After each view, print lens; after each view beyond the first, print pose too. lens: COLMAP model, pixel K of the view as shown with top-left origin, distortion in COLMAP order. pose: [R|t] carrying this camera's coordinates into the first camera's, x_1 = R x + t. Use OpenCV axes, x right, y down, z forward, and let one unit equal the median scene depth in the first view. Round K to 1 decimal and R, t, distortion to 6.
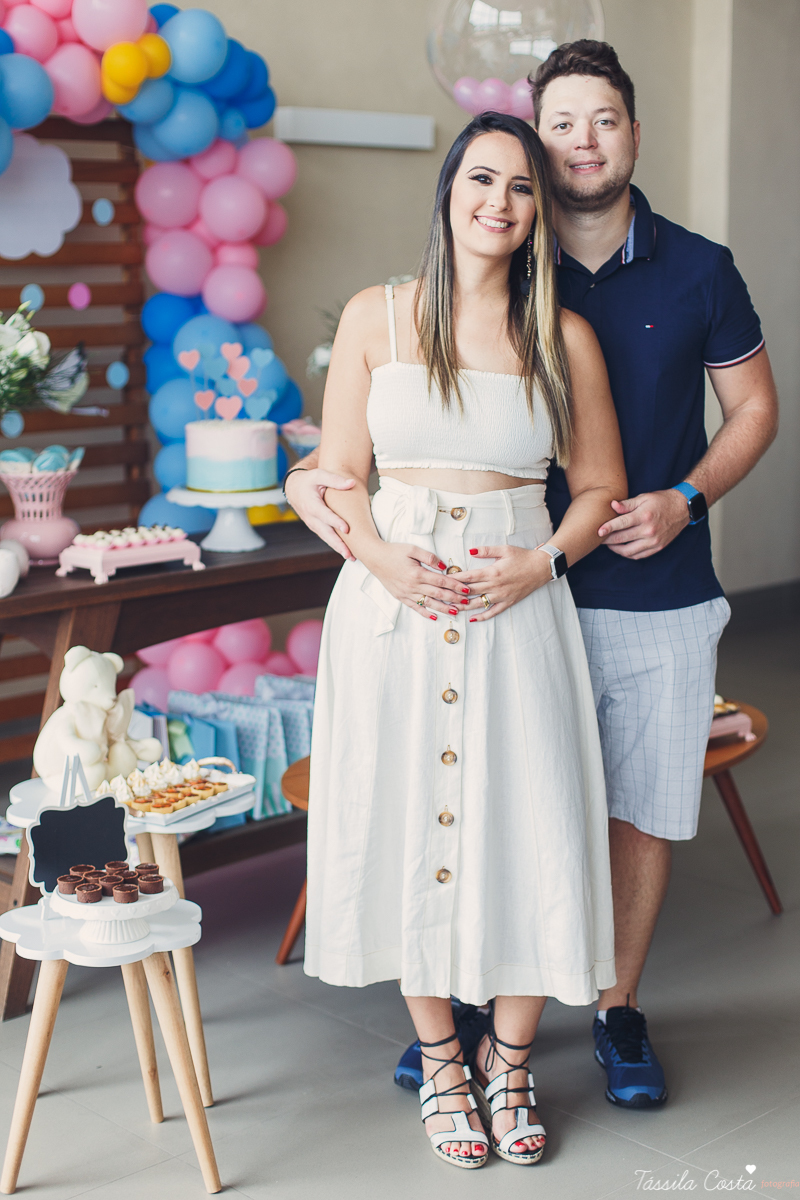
lens RADIAL K [[1836.8, 0, 398.0], [0, 1836.8, 594.1], [0, 0, 1]] dist [0.105650, 0.000000]
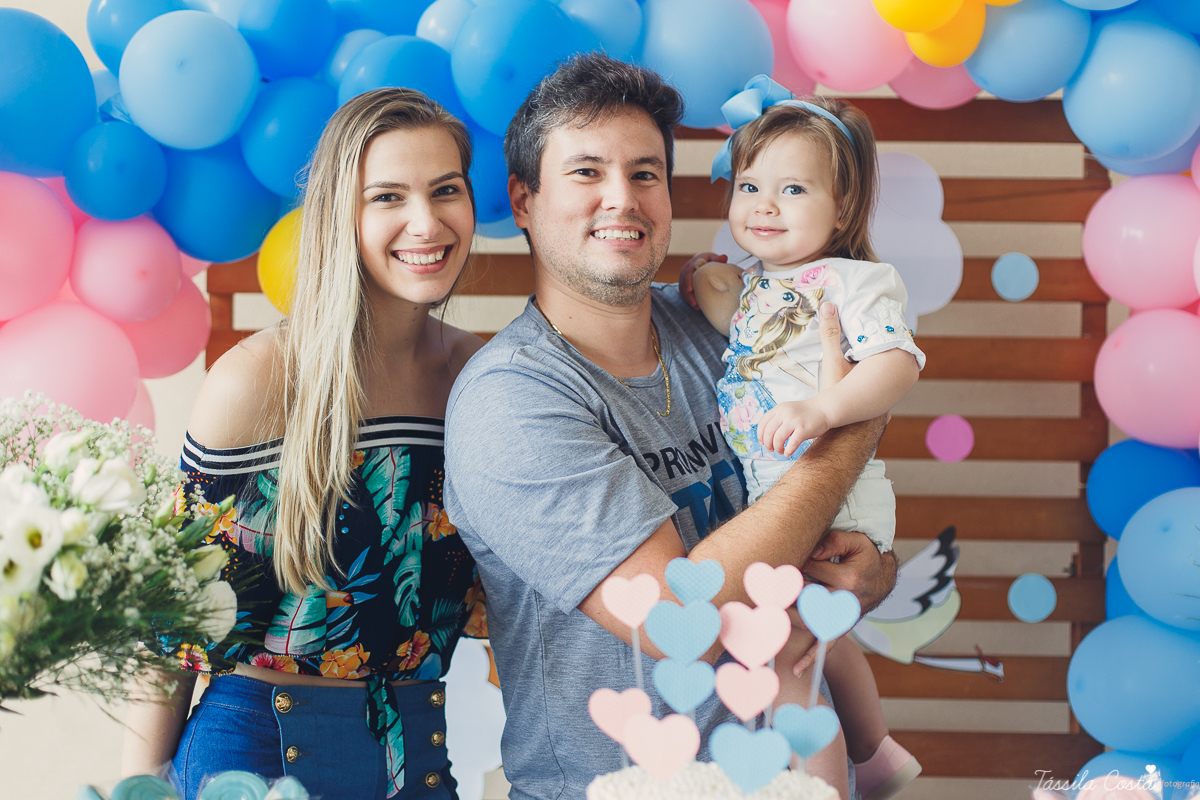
lens RADIAL K [[1815.4, 0, 603.5], [0, 1815.4, 427.6], [0, 0, 1]] dist [0.035534, 0.000000]
pose [[0.694017, 0.022098, -0.719620, 0.158191], [-0.142140, 0.984061, -0.106864, -0.127624], [0.705788, 0.176452, 0.686096, 0.772818]]
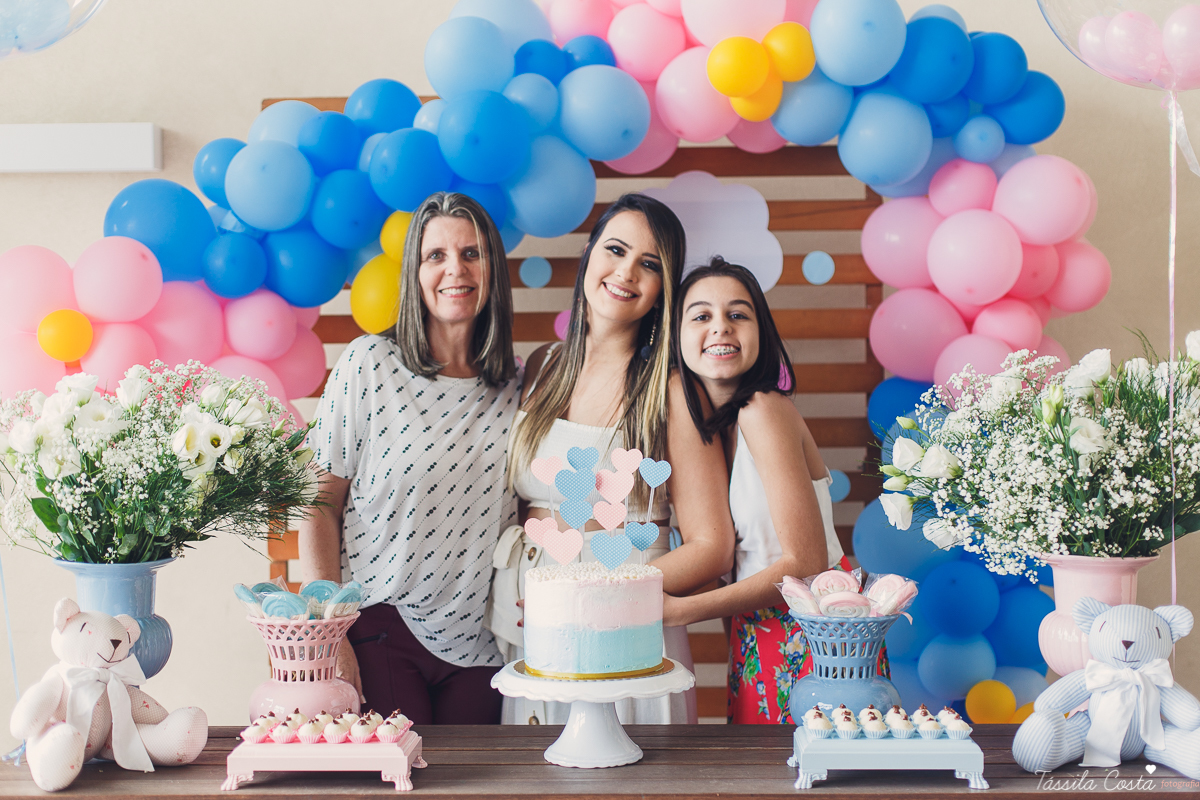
lens RADIAL K [[1815.4, 0, 591.7], [0, 1815.4, 441.4], [0, 0, 1]] dist [0.035534, 0.000000]
pose [[0.701652, 0.024925, -0.712084, 0.387622], [-0.116700, 0.989912, -0.080340, -0.090529], [0.702898, 0.139471, 0.697483, 0.578329]]
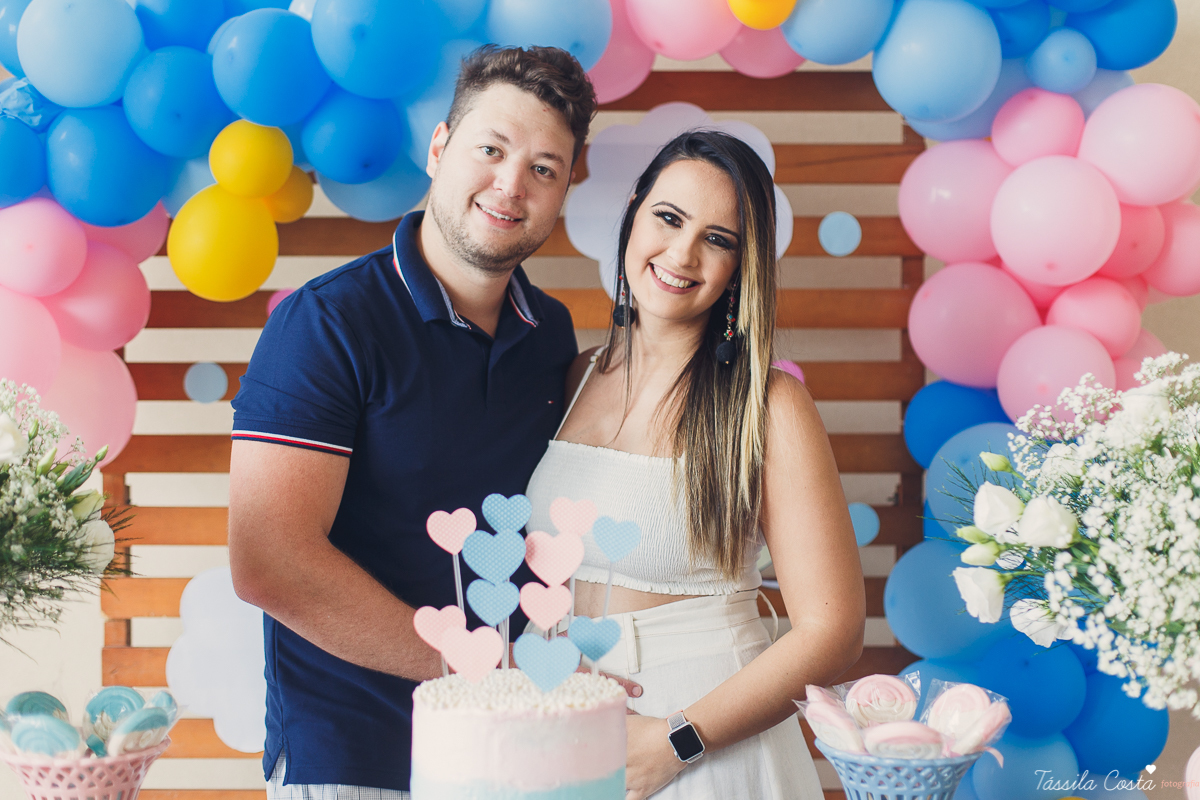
lens RADIAL K [[1815.4, 0, 592.2], [0, 1815.4, 419.7], [0, 0, 1]] dist [0.035534, 0.000000]
pose [[0.713536, 0.031475, -0.699911, 0.223628], [-0.124038, 0.988885, -0.081983, -0.128192], [0.689551, 0.145314, 0.709509, 0.750115]]
